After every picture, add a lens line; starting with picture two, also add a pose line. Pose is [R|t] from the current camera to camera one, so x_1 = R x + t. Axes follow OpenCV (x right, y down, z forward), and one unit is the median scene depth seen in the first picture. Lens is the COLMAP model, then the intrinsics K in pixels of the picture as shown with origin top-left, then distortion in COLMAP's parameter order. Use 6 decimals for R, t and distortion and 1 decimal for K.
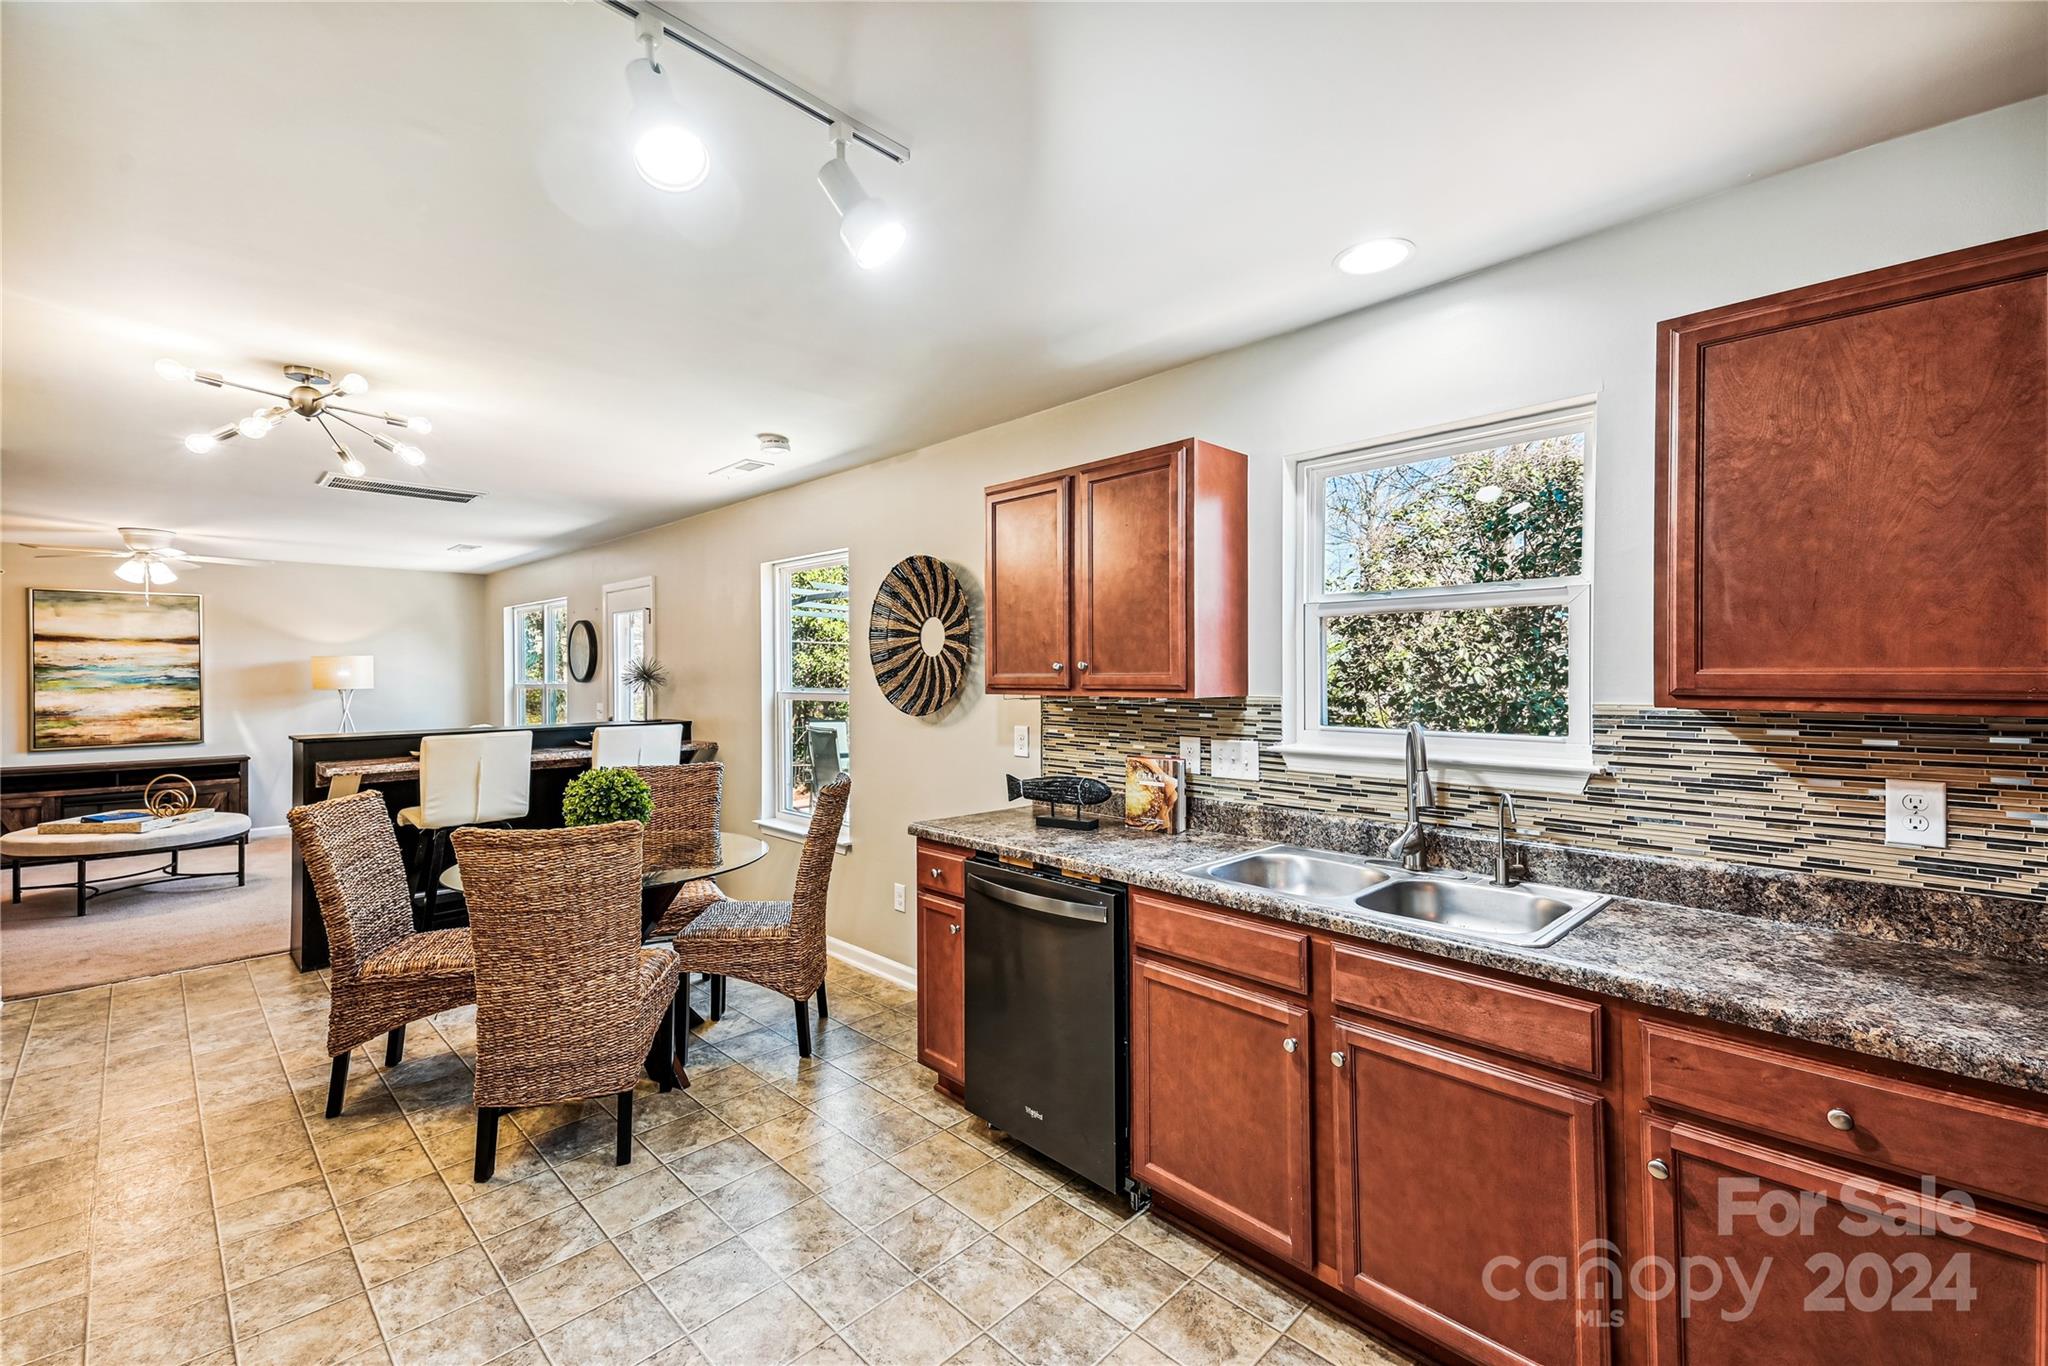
lens RADIAL K [[867.9, 0, 981.2], [0, 867.9, 668.2], [0, 0, 1]] dist [0.049113, -0.008479]
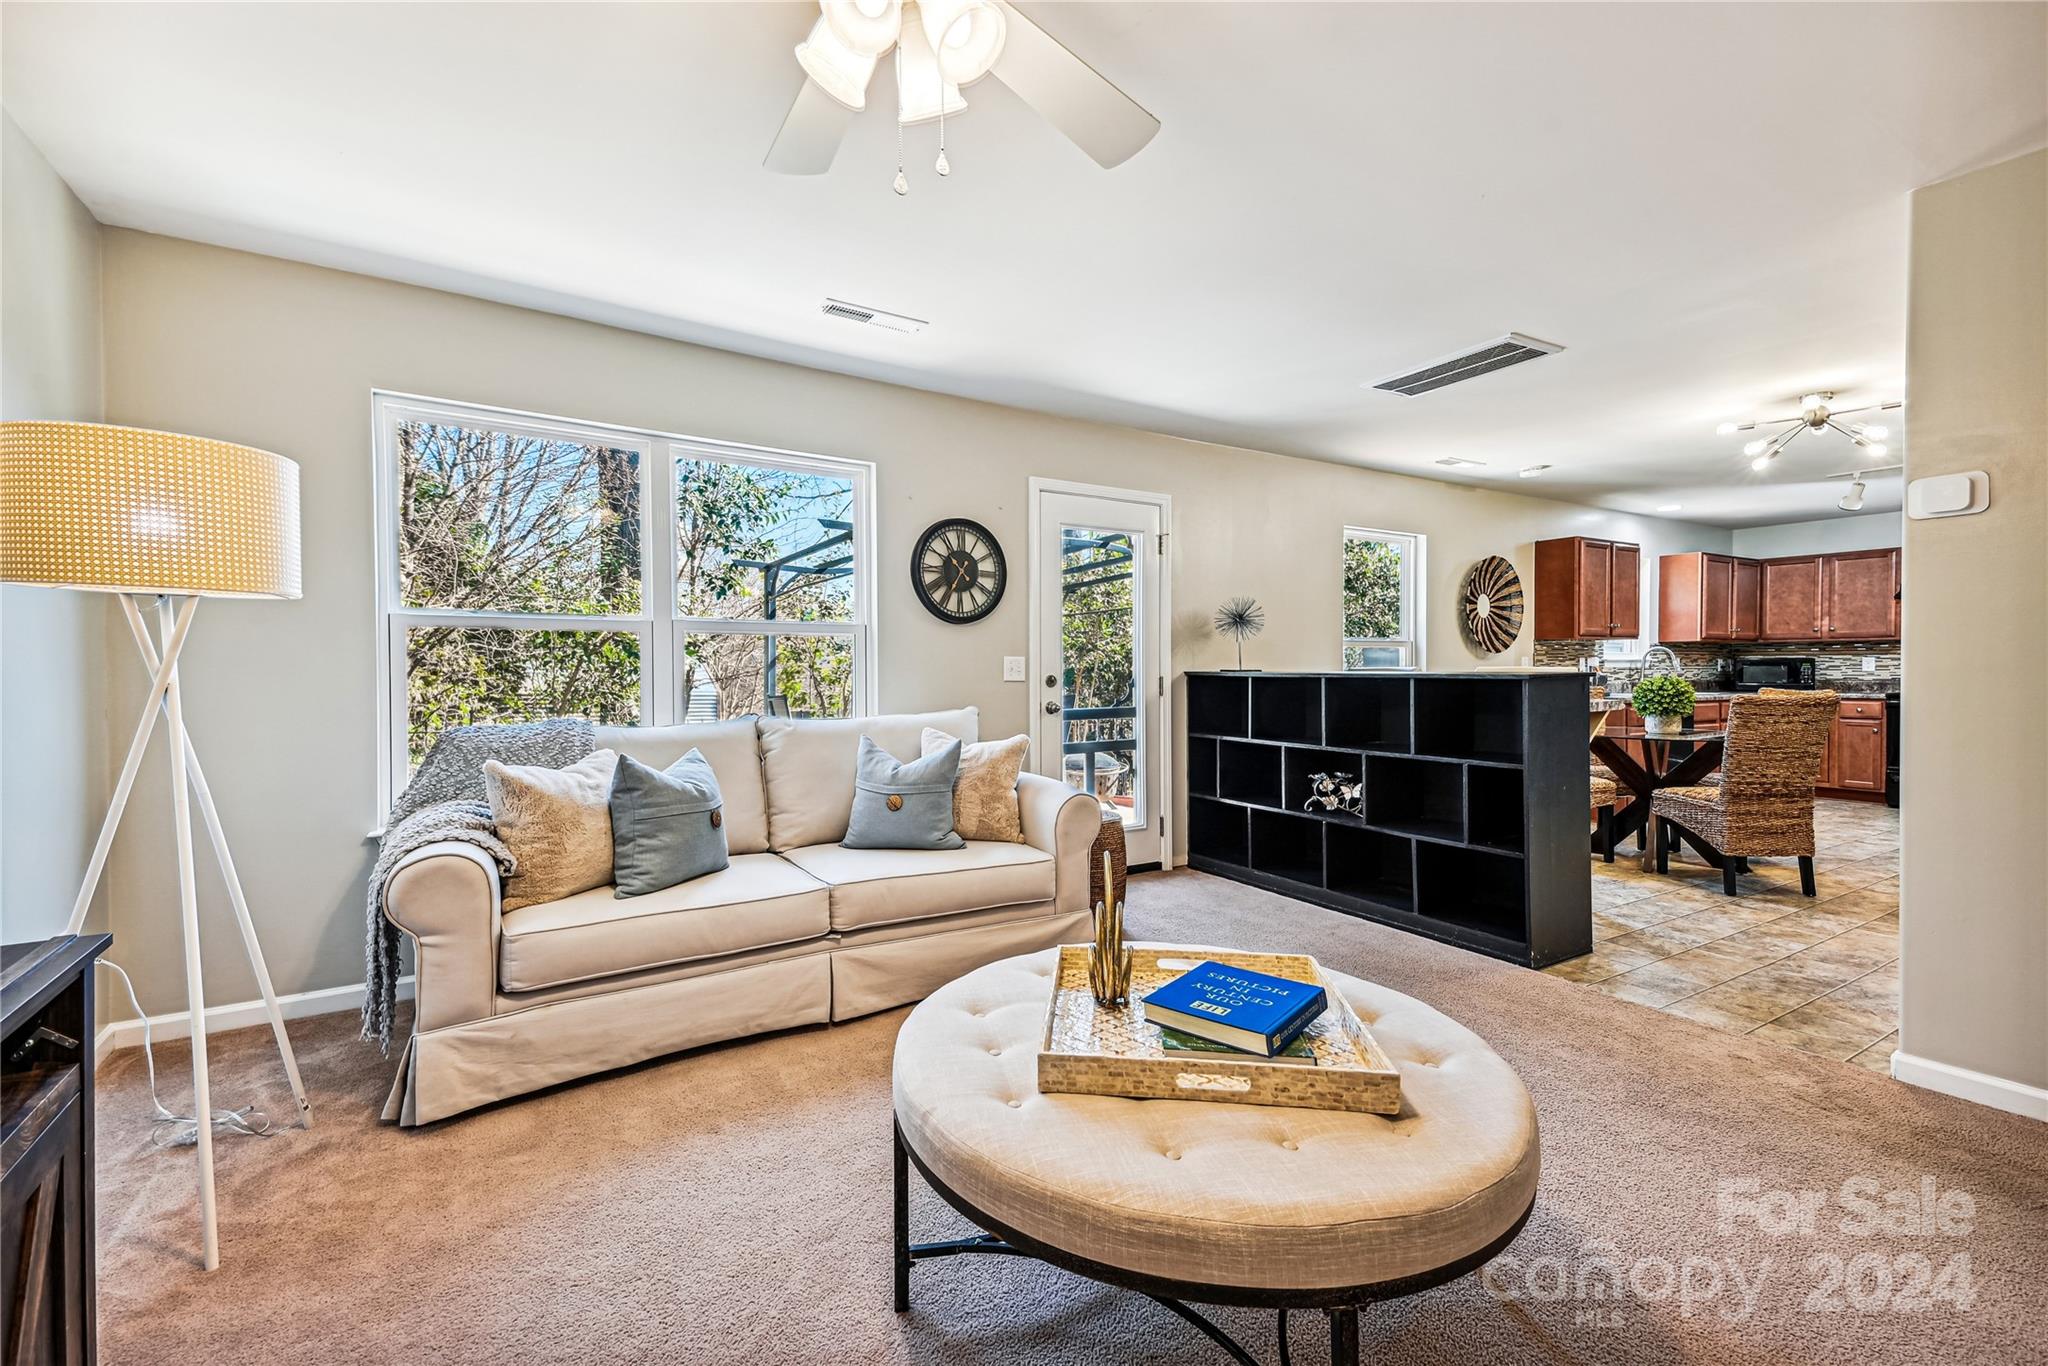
lens RADIAL K [[867.9, 0, 1024.8], [0, 867.9, 675.9], [0, 0, 1]] dist [0.049113, -0.008479]
pose [[0.207113, -0.005306, 0.978303, -3.131028], [-0.000731, 0.999984, 0.005579, 0.146146], [-0.978317, -0.001871, 0.207106, 2.525112]]
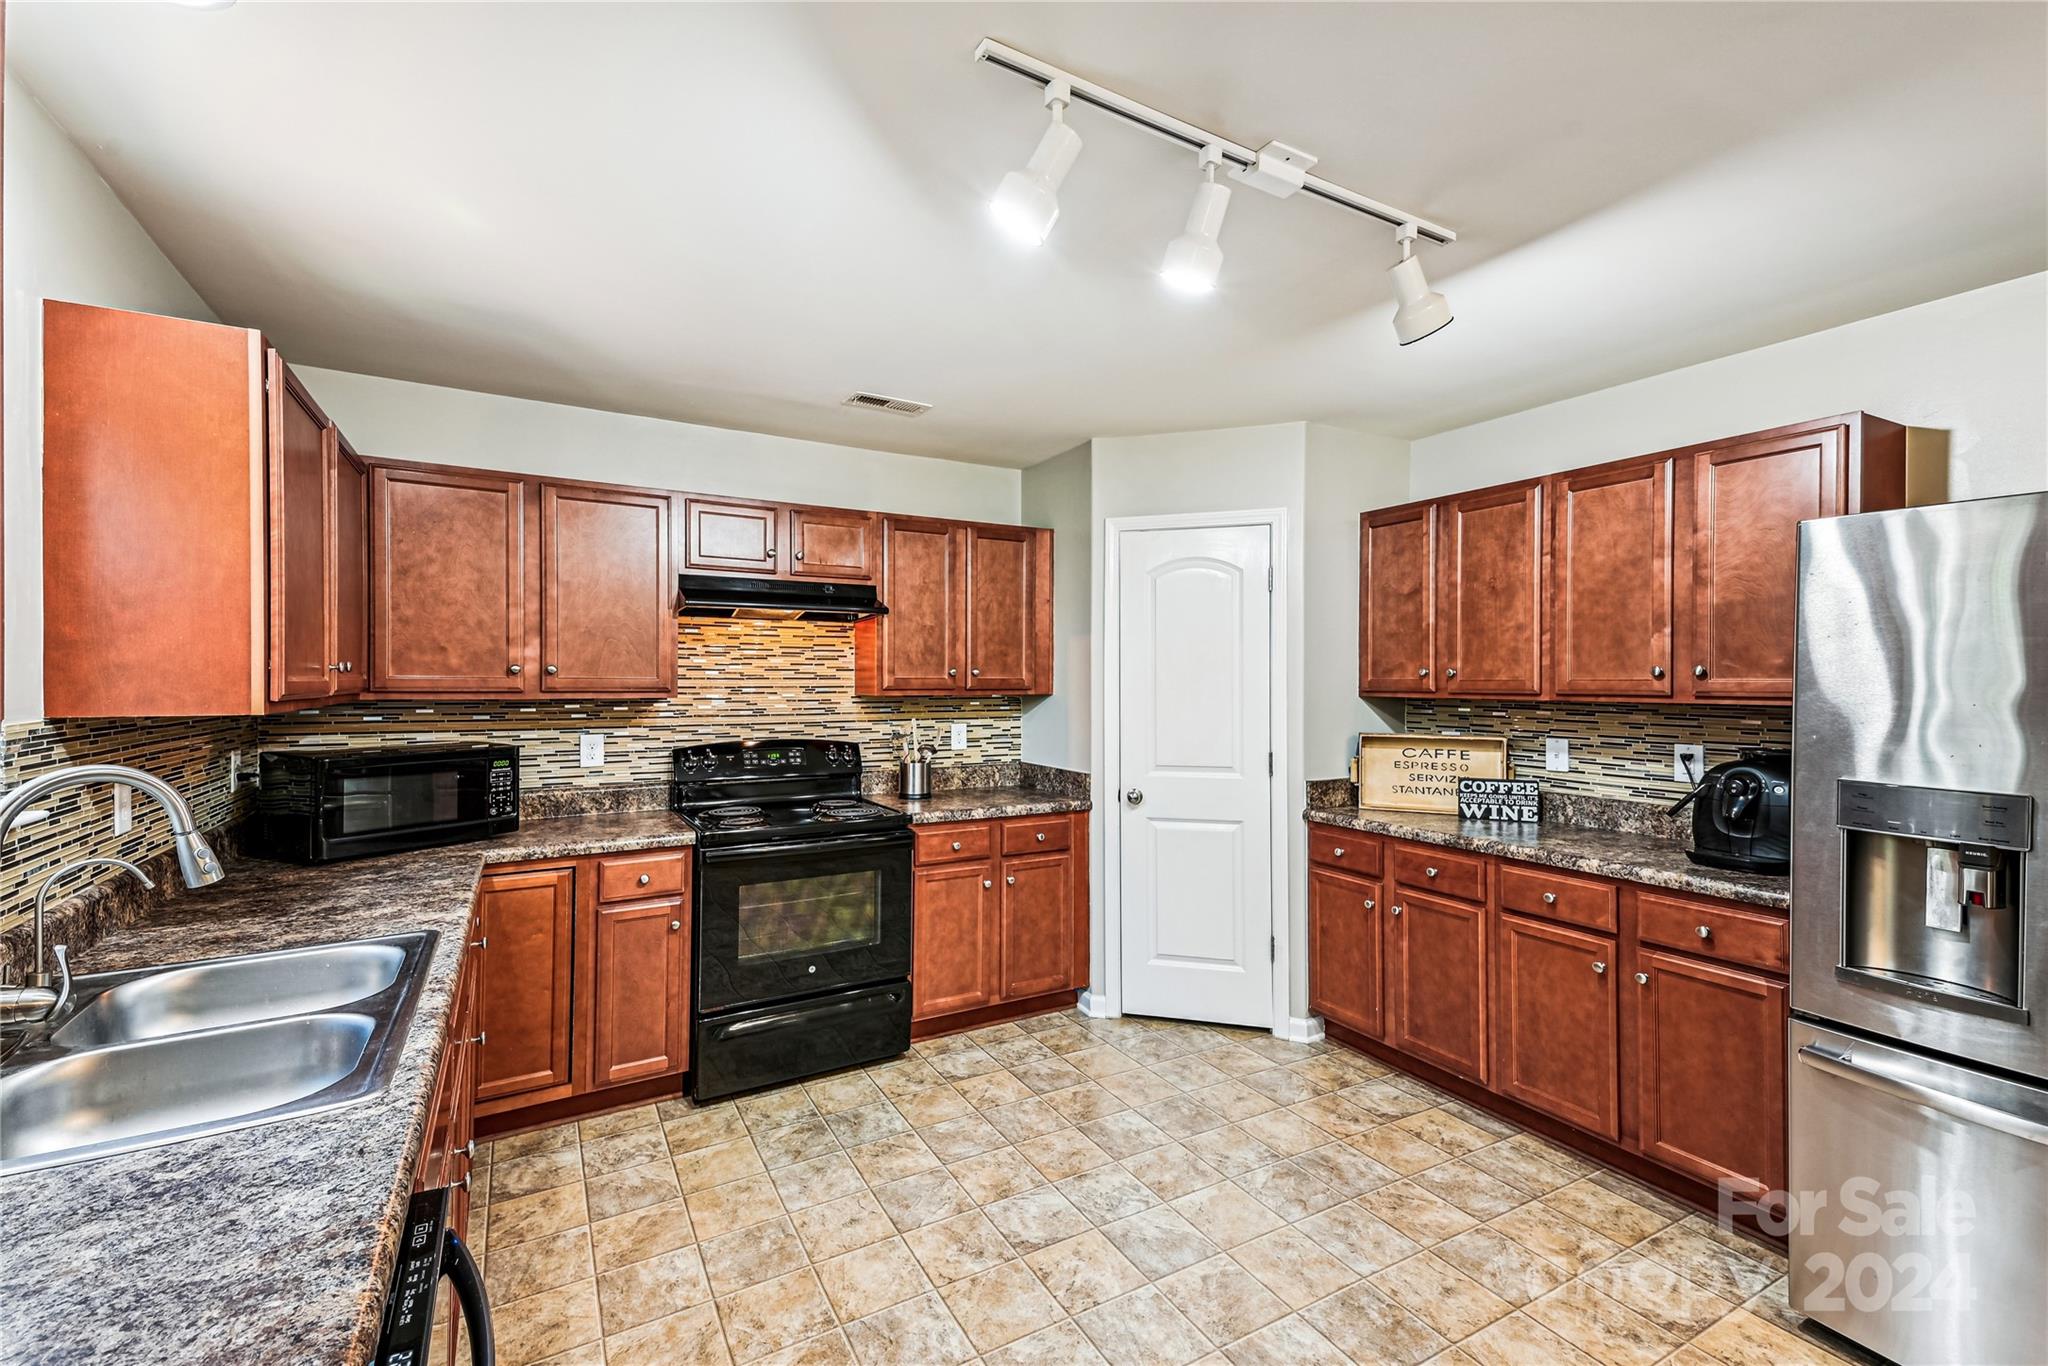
lens RADIAL K [[867.9, 0, 1024.4], [0, 867.9, 680.4], [0, 0, 1]] dist [0.049113, -0.008479]
pose [[-0.966056, 0.004937, 0.258286, -0.236714], [0.003544, 0.999977, -0.005857, 0.012780], [-0.258309, -0.004743, -0.966051, 1.342114]]
